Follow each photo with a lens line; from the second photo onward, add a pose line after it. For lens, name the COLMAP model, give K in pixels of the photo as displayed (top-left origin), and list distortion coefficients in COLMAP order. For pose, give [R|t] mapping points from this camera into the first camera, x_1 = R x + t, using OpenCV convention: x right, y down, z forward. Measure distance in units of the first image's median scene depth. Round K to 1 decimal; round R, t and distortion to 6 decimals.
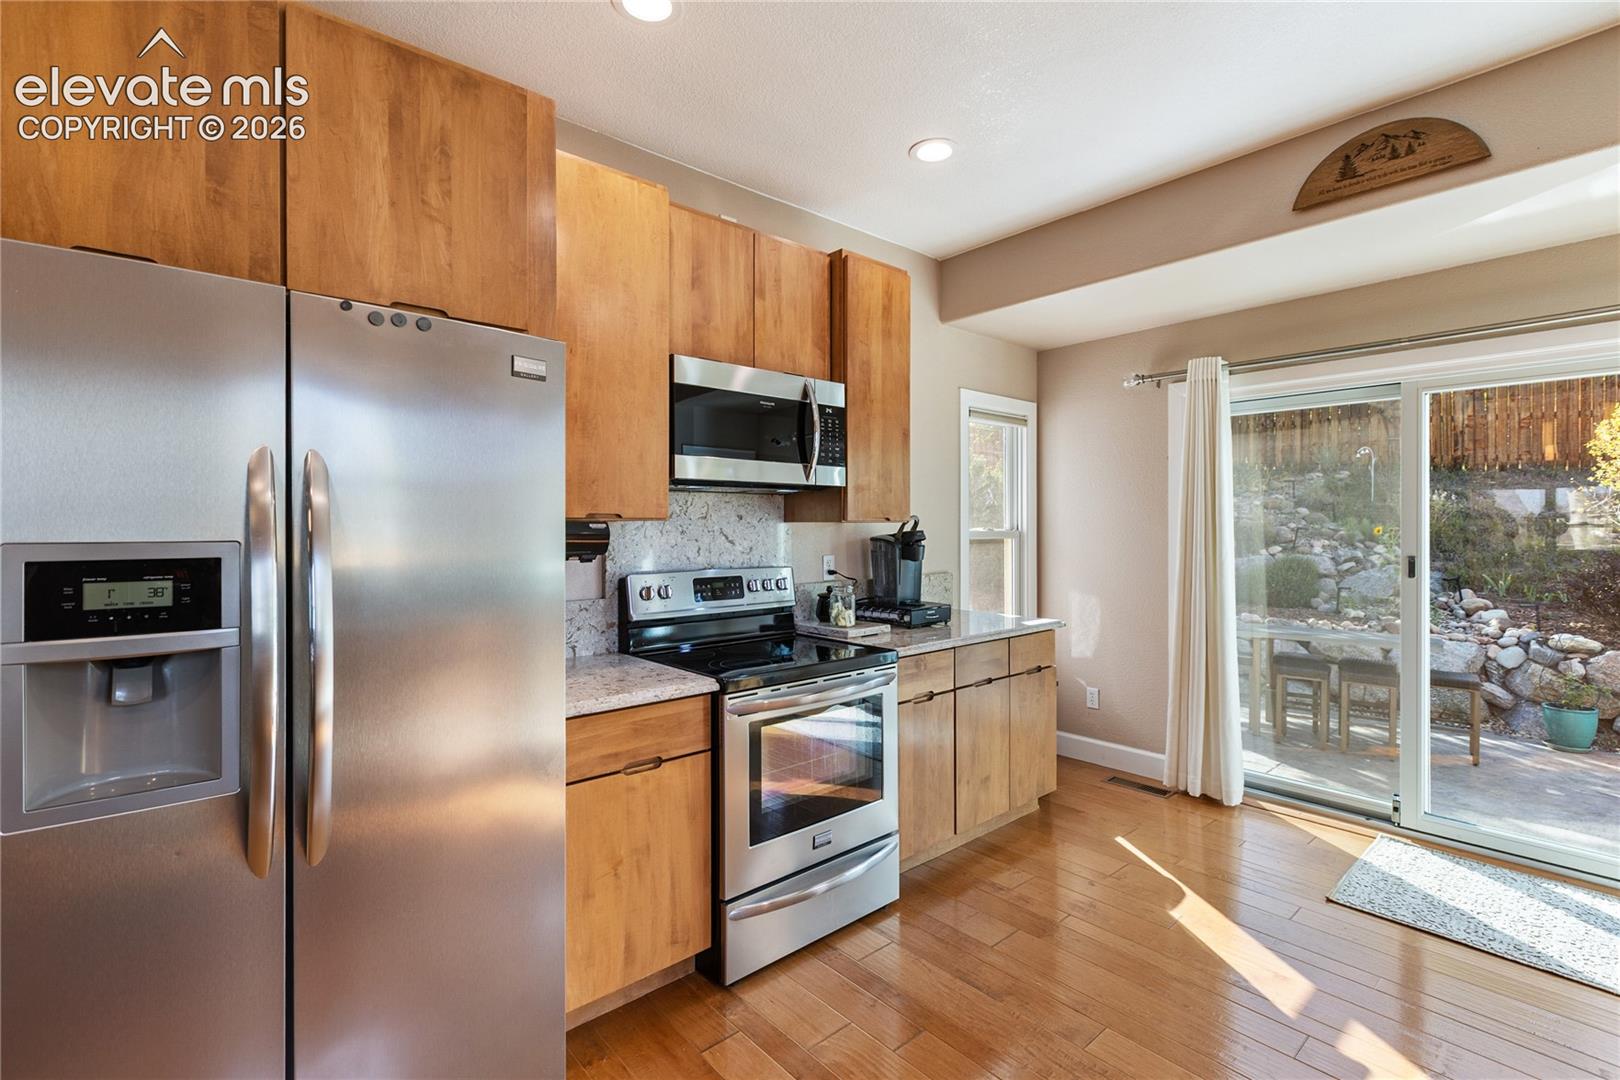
lens RADIAL K [[735.7, 0, 809.1], [0, 735.7, 530.8], [0, 0, 1]] dist [-0.000909, -0.000211]
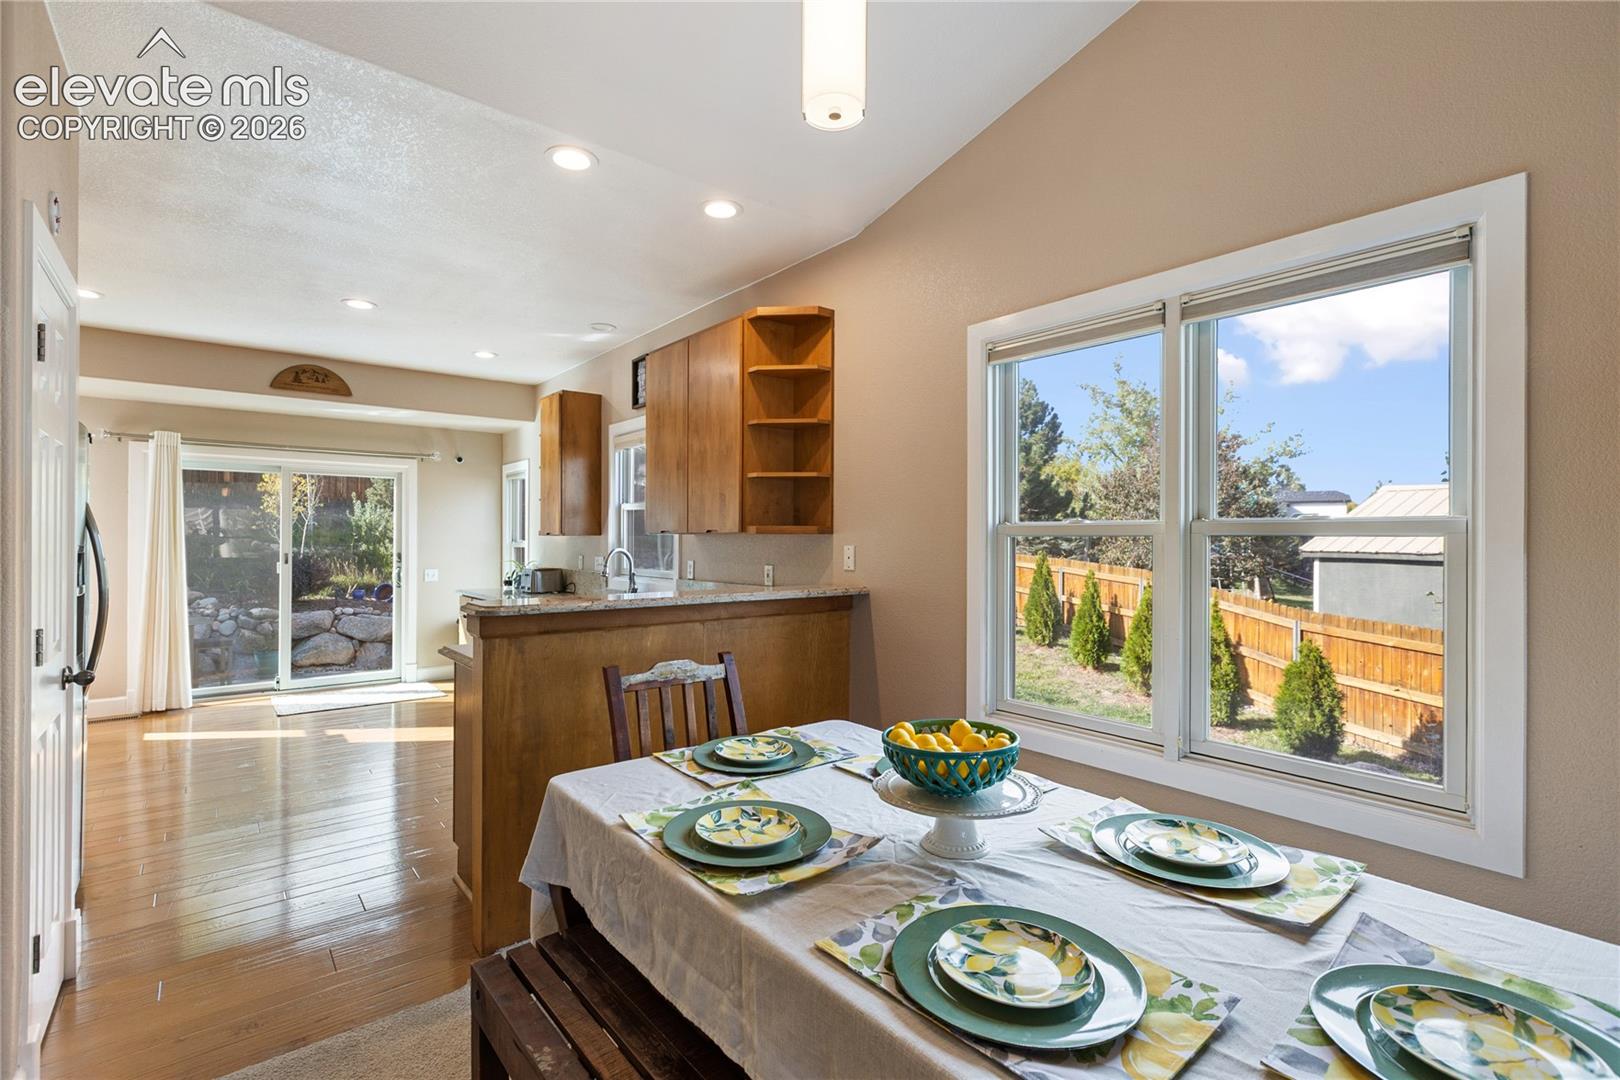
lens RADIAL K [[735.7, 0, 809.8], [0, 735.7, 535.5], [0, 0, 1]] dist [-0.000909, -0.000211]
pose [[0.027008, 0.006466, 0.999614, -0.493763], [0.002906, 0.999974, -0.006547, 0.001308], [-0.999631, 0.003081, 0.026988, -0.207802]]
